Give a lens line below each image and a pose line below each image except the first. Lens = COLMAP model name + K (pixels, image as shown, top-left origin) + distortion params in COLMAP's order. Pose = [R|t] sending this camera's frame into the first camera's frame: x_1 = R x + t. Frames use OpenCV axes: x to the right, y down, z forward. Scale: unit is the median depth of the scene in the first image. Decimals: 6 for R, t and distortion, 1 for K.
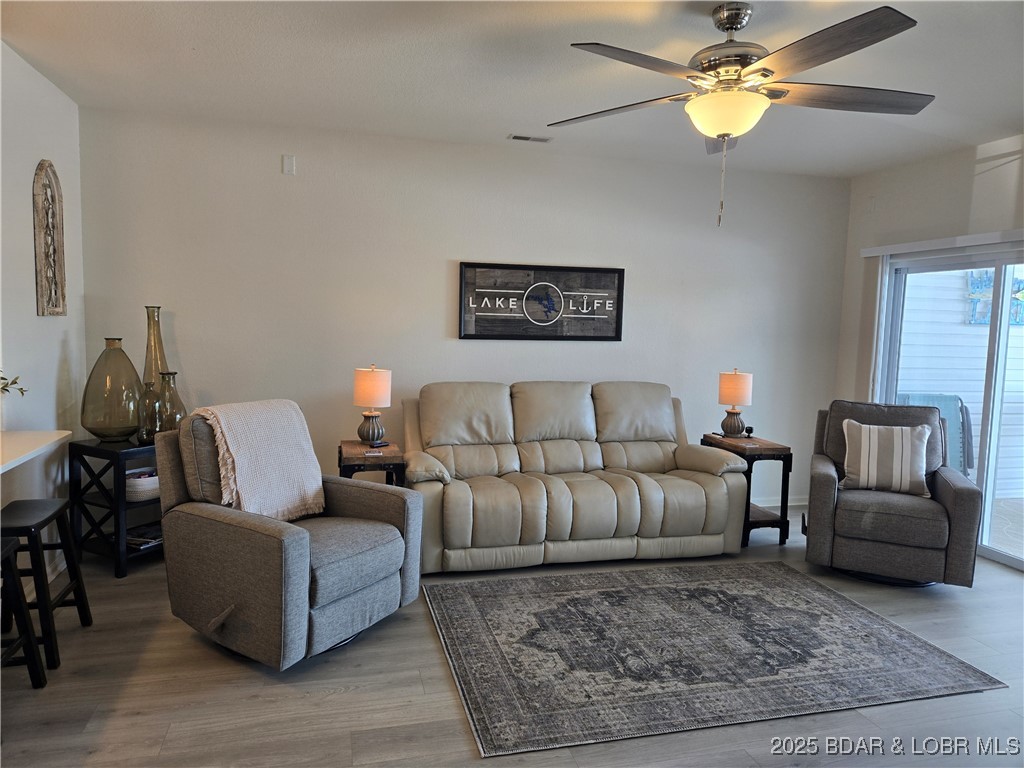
lens RADIAL K [[685.7, 0, 509.3], [0, 685.7, 379.8], [0, 0, 1]] dist [0.072272, -0.060873]
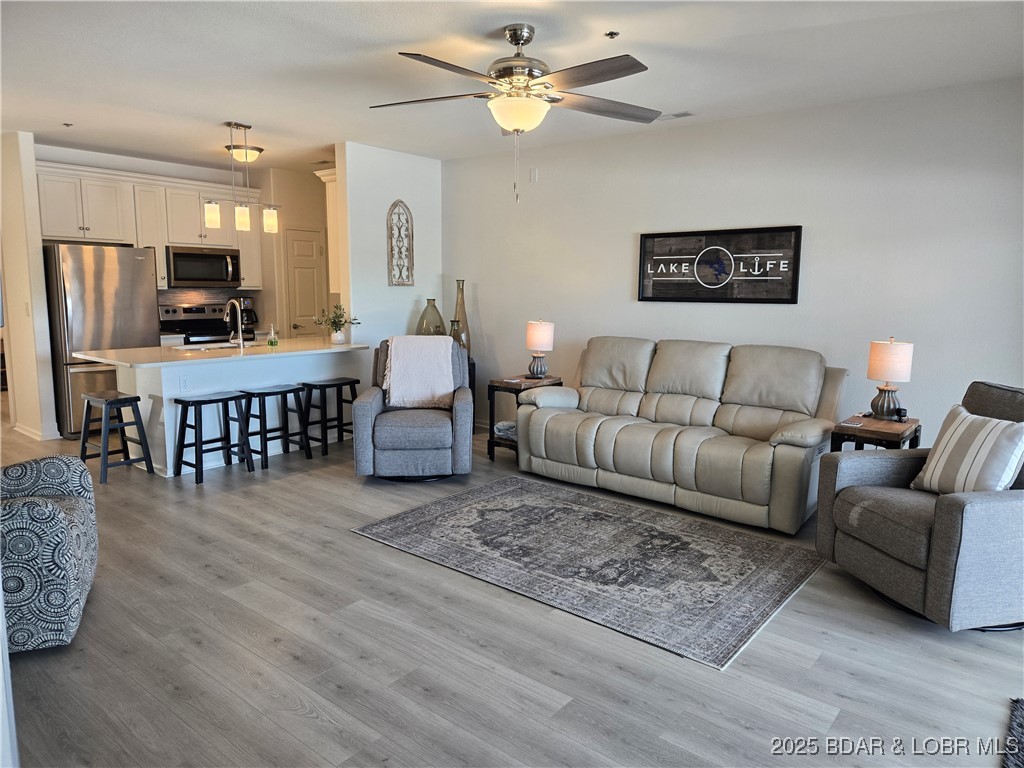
lens RADIAL K [[685.7, 0, 503.8], [0, 685.7, 382.5], [0, 0, 1]] dist [0.072272, -0.060873]
pose [[0.581538, 0.098583, -0.807524, 0.900877], [-0.061475, 0.995118, 0.077212, 0.002402], [0.811193, 0.004741, 0.584759, 0.159610]]
